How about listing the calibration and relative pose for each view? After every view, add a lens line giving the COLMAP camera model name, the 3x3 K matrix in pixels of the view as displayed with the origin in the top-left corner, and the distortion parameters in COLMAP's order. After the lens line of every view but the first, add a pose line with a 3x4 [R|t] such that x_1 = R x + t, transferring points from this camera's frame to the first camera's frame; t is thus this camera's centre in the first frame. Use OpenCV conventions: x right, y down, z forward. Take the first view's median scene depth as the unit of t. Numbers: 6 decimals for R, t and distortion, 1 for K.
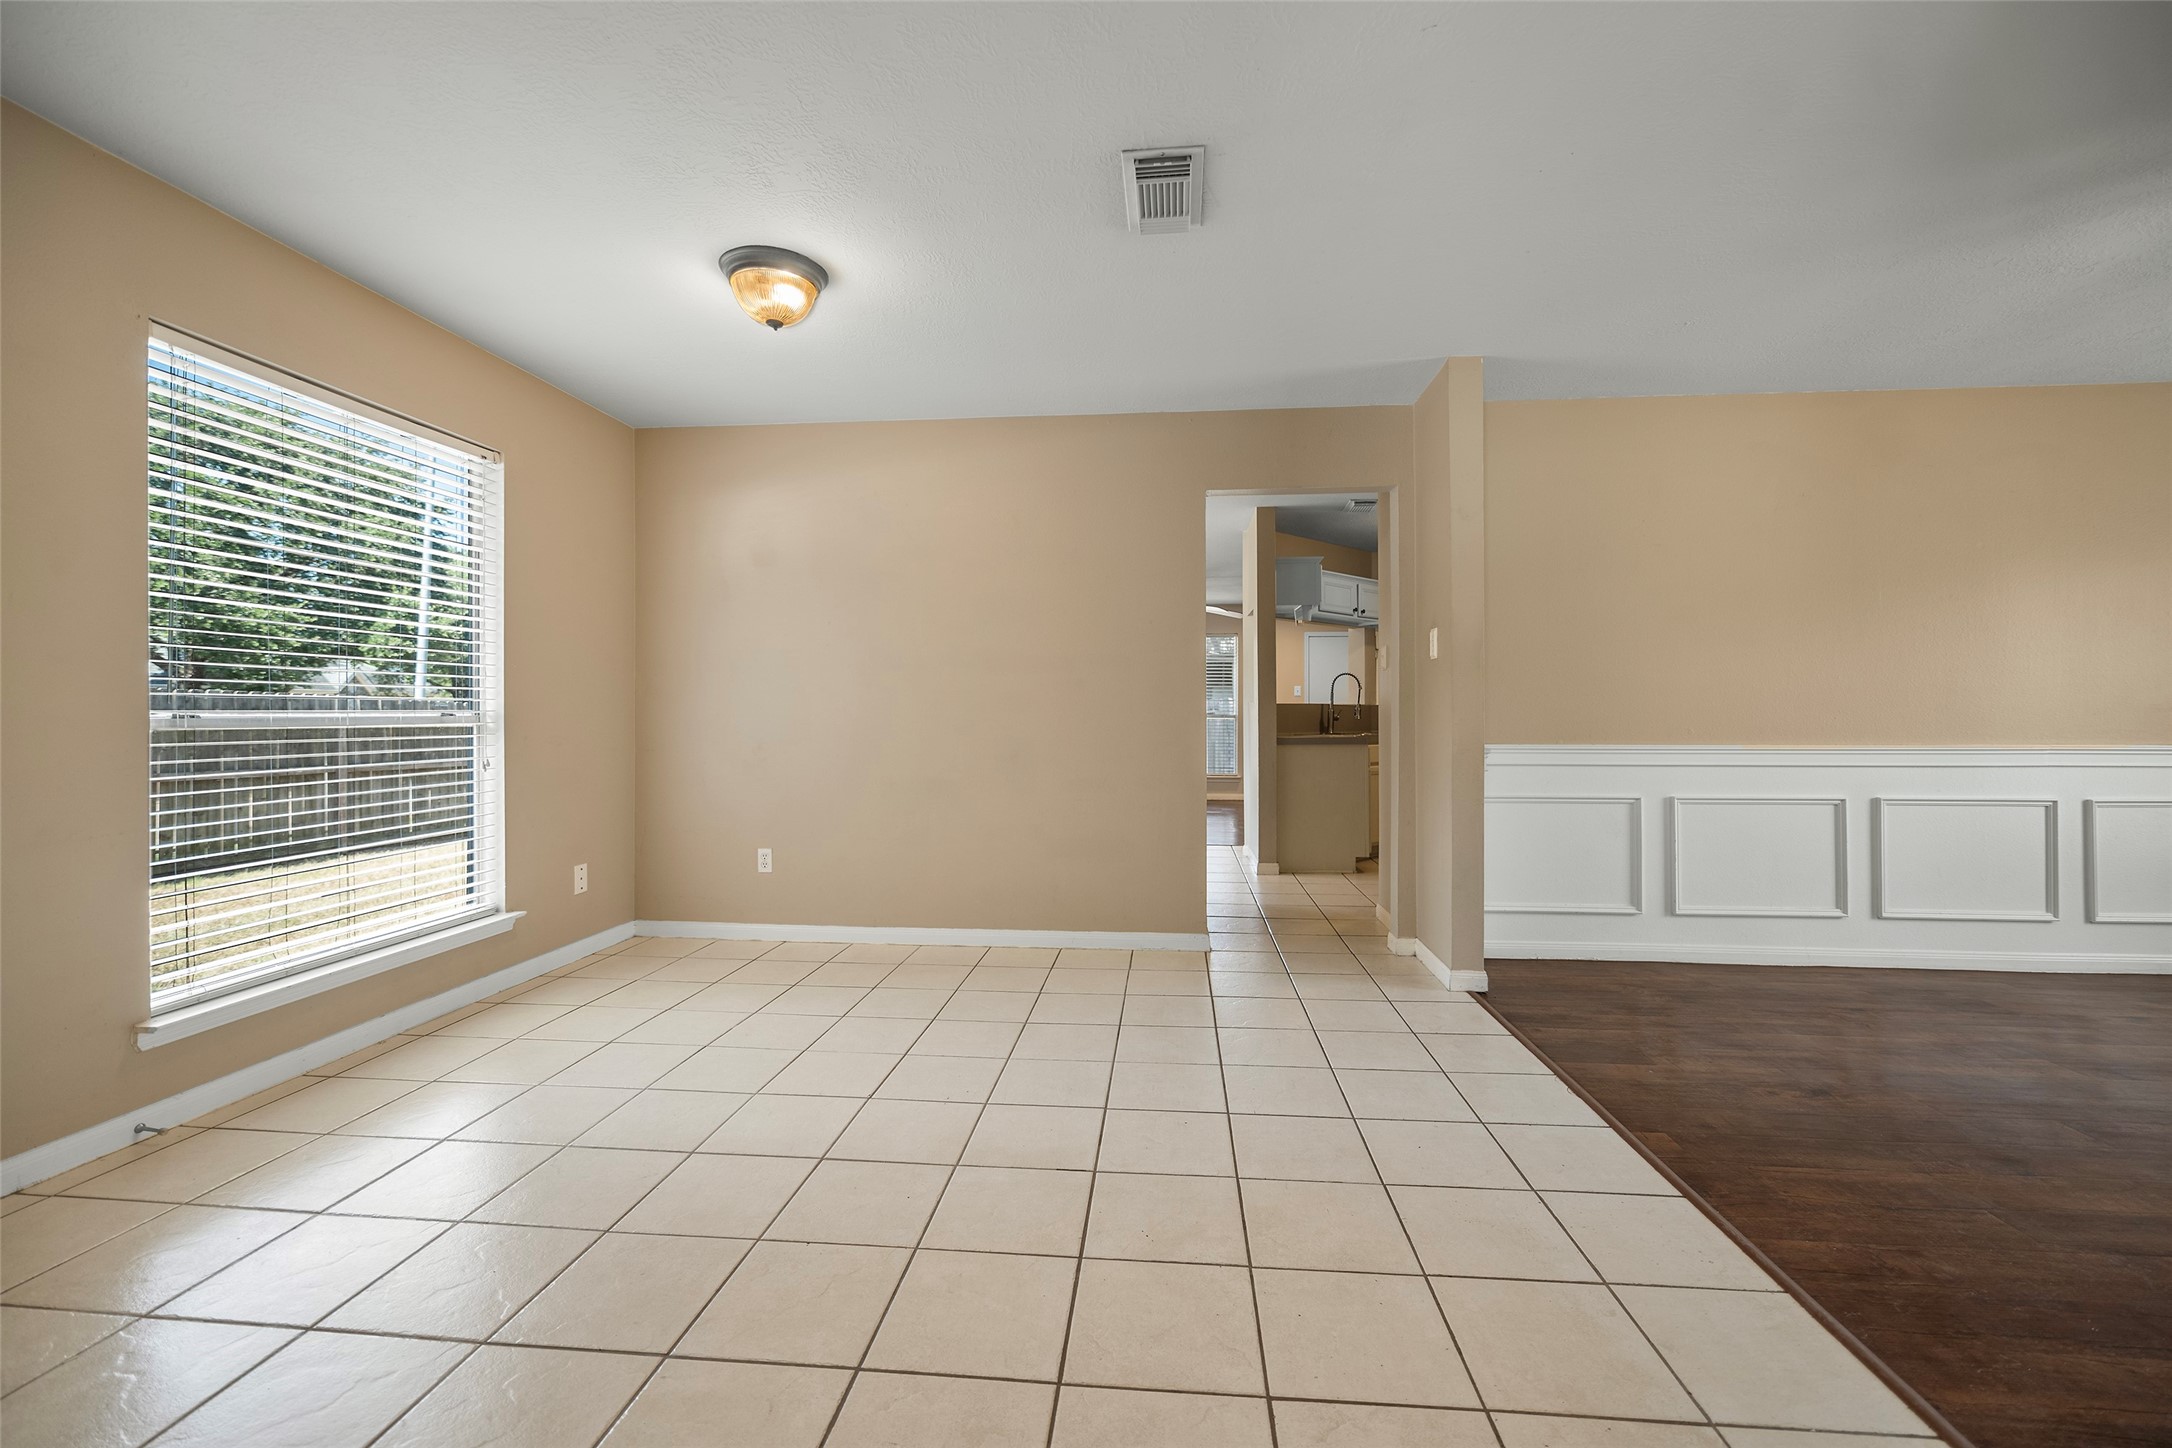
lens RADIAL K [[889.3, 0, 1084.4], [0, 889.3, 713.2], [0, 0, 1]] dist [-0.000906, -0.000015]
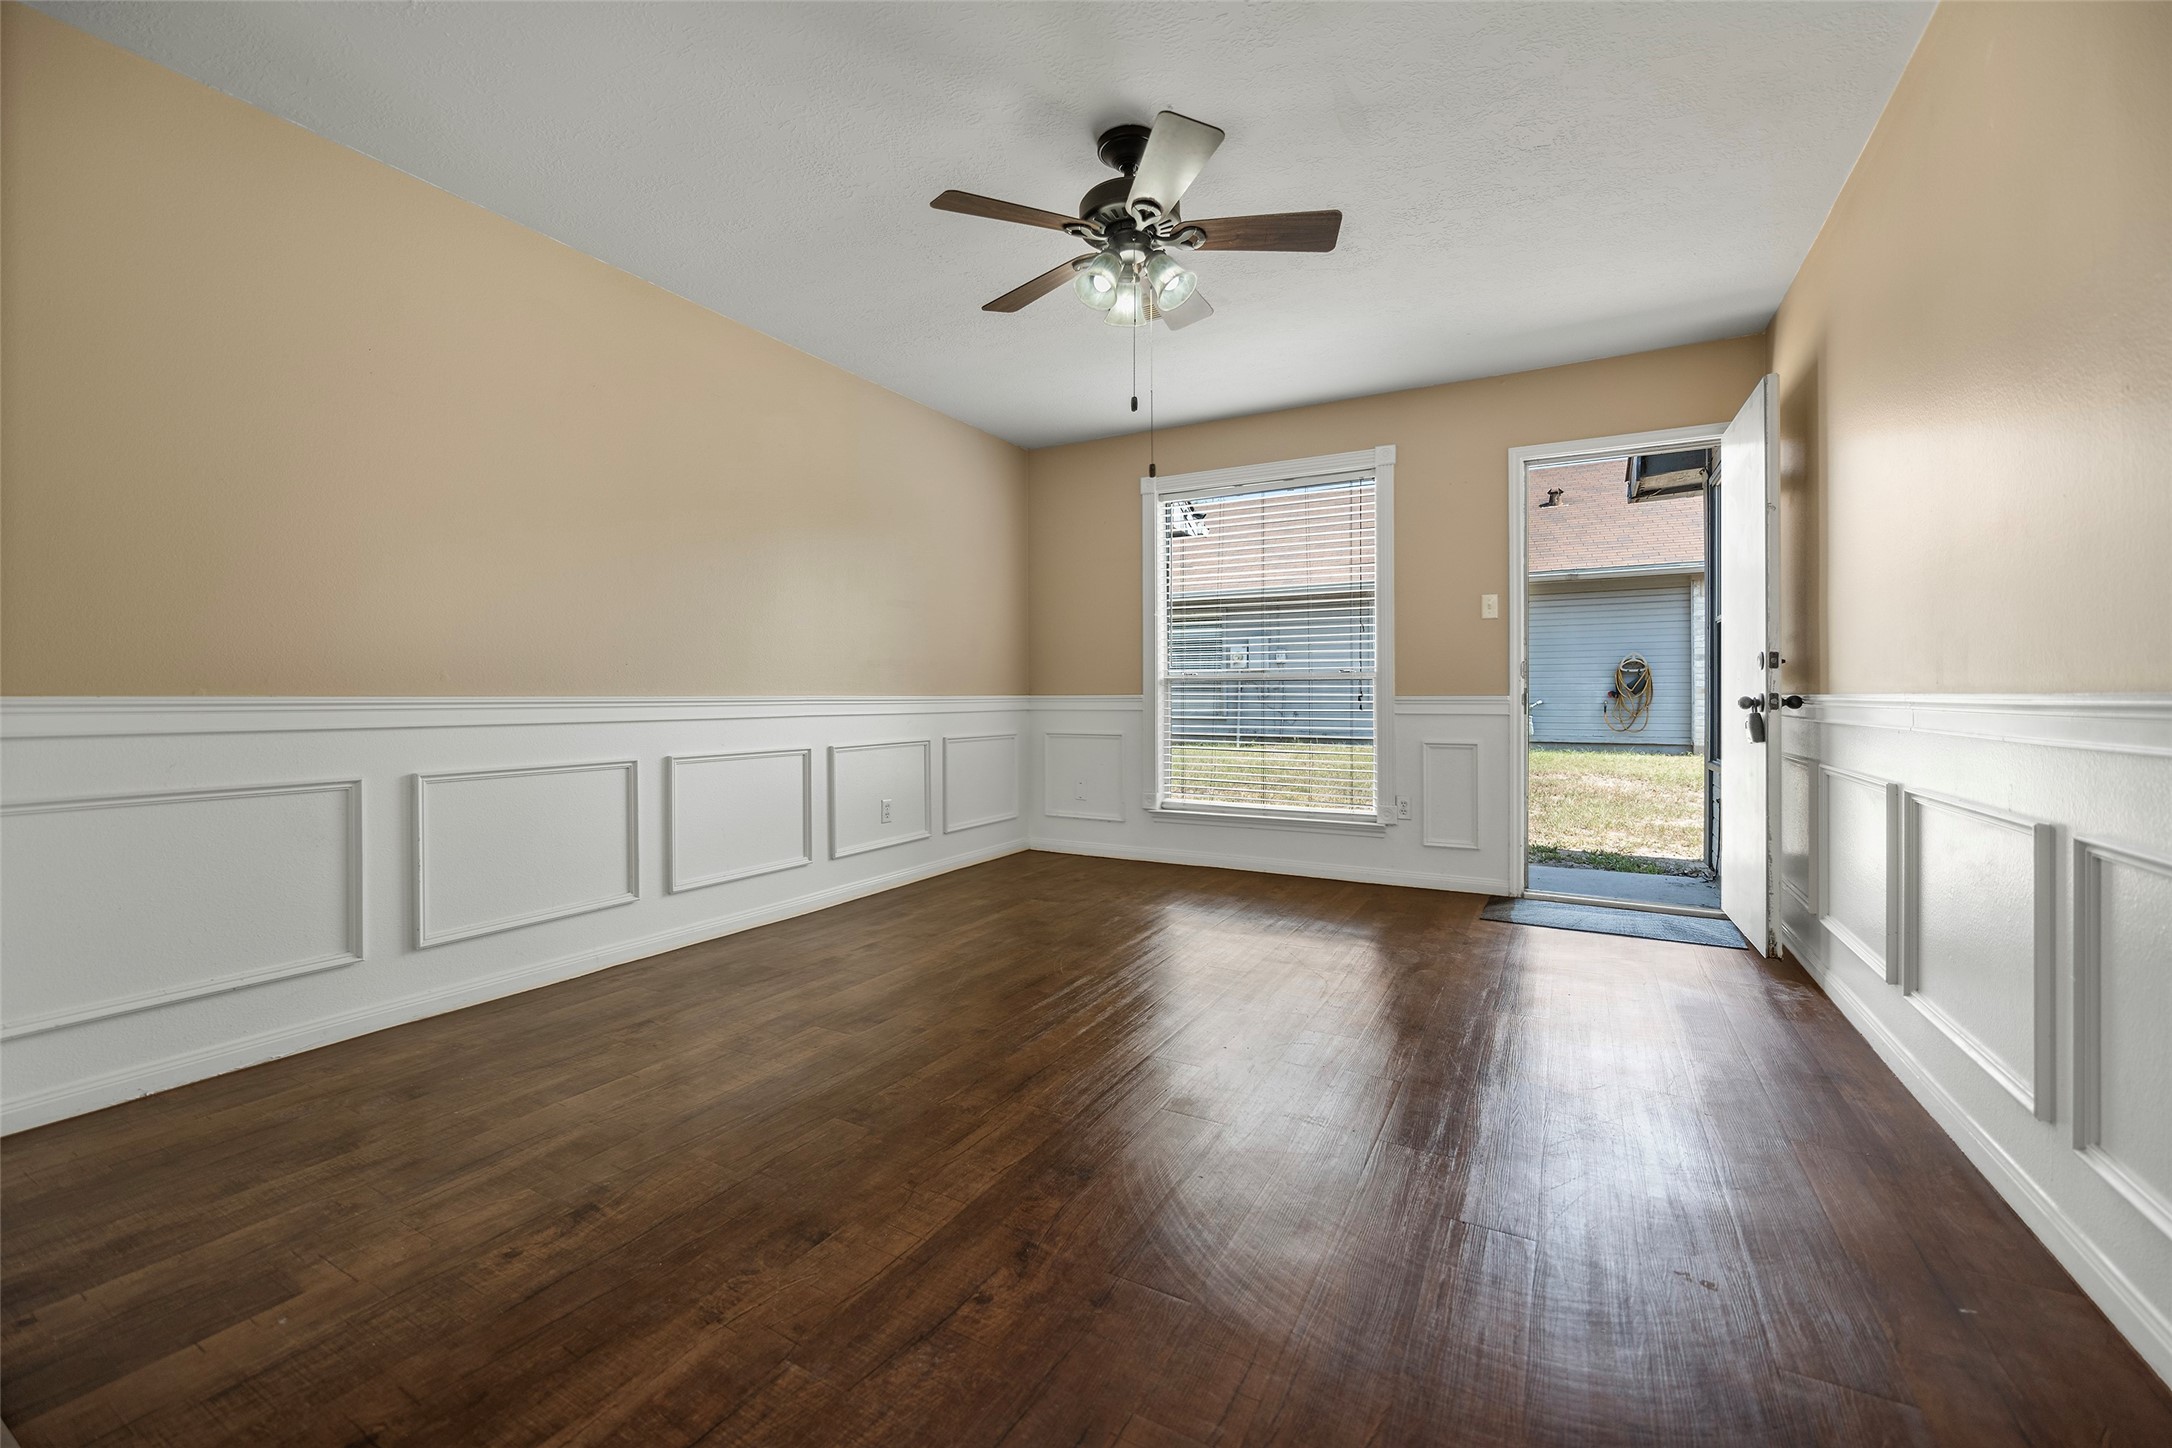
lens RADIAL K [[896.8, 0, 1084.2], [0, 896.8, 703.8], [0, 0, 1]] dist [-0.001124, -0.000435]
pose [[0.407051, -0.007490, 0.913375, 0.321411], [-0.000832, 0.999963, 0.008571, 0.044899], [-0.913405, -0.004249, 0.407030, 0.339506]]
